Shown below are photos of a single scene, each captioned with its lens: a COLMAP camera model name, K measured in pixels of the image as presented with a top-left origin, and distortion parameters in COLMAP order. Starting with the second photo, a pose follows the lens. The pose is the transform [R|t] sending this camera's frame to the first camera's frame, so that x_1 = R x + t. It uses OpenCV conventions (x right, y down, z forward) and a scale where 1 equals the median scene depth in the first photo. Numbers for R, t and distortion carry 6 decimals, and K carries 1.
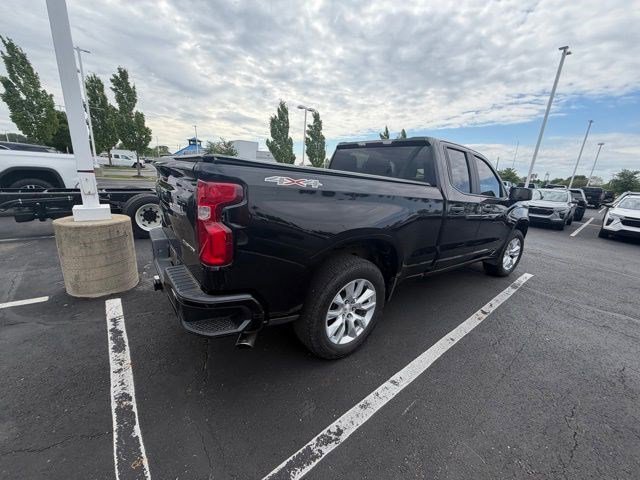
lens RADIAL K [[254.5, 0, 318.7], [0, 254.5, 246.2], [0, 0, 1]] dist [-0.000102, 0.000085]
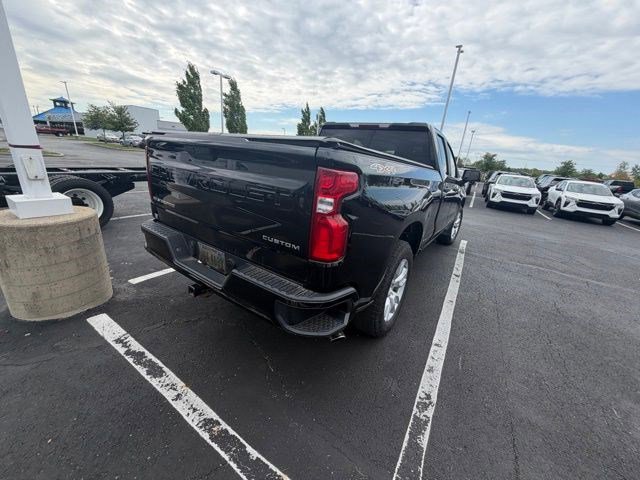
lens RADIAL K [[254.5, 0, 317.8], [0, 254.5, 245.6], [0, 0, 1]] dist [-0.000102, 0.000085]
pose [[0.951960, -0.084476, 0.294339, -0.035668], [0.060794, 0.994200, 0.088718, -0.003318], [-0.300127, -0.066562, 0.951574, 0.006499]]
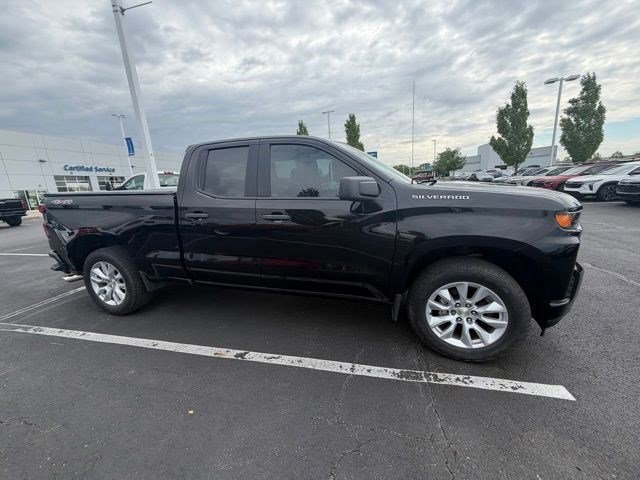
lens RADIAL K [[254.5, 0, 317.6], [0, 254.5, 249.6], [0, 0, 1]] dist [-0.000102, 0.000085]
pose [[0.586324, 0.096982, -0.804251, 0.150891], [-0.125377, 0.991709, 0.028183, -0.010405], [0.800316, 0.084310, 0.593622, 0.079864]]
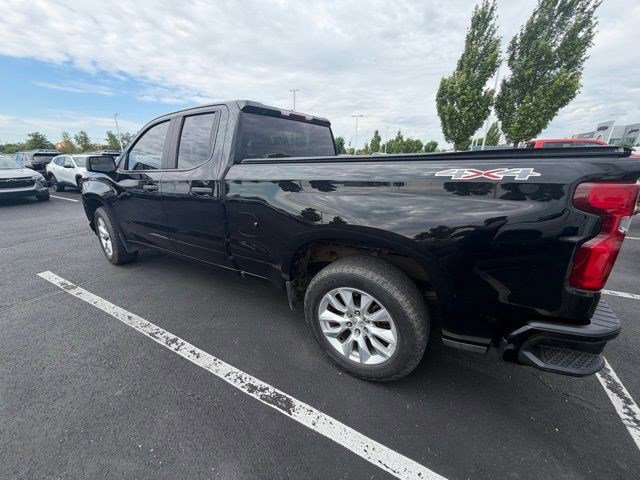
lens RADIAL K [[254.5, 0, 318.3], [0, 254.5, 243.0], [0, 0, 1]] dist [-0.000102, 0.000085]
pose [[-0.359645, -0.368670, 0.857169, -0.075404], [0.230301, 0.855143, 0.464427, -0.046924], [-0.904222, 0.364435, -0.222643, 0.142493]]
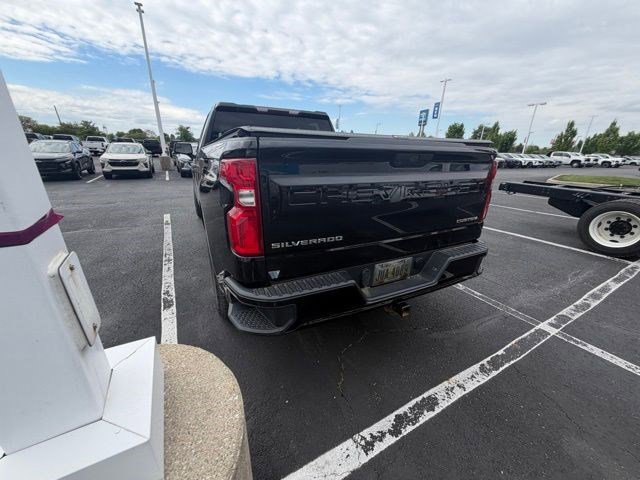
lens RADIAL K [[254.5, 0, 318.4], [0, 254.5, 240.0], [0, 0, 1]] dist [-0.000102, 0.000085]
pose [[0.186605, -0.390335, 0.901564, -0.096632], [0.256843, 0.905150, 0.338727, -0.027360], [-0.948267, 0.168352, 0.269160, 0.074357]]
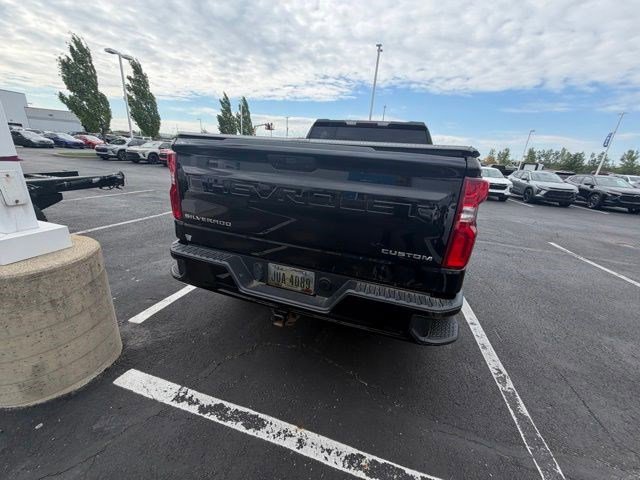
lens RADIAL K [[254.5, 0, 319.6], [0, 254.5, 244.2], [0, 0, 1]] dist [-0.000102, 0.000085]
pose [[0.823884, -0.197586, 0.531201, -0.065725], [0.144911, 0.979547, 0.139598, -0.010817], [-0.547919, -0.038035, 0.835666, 0.024415]]
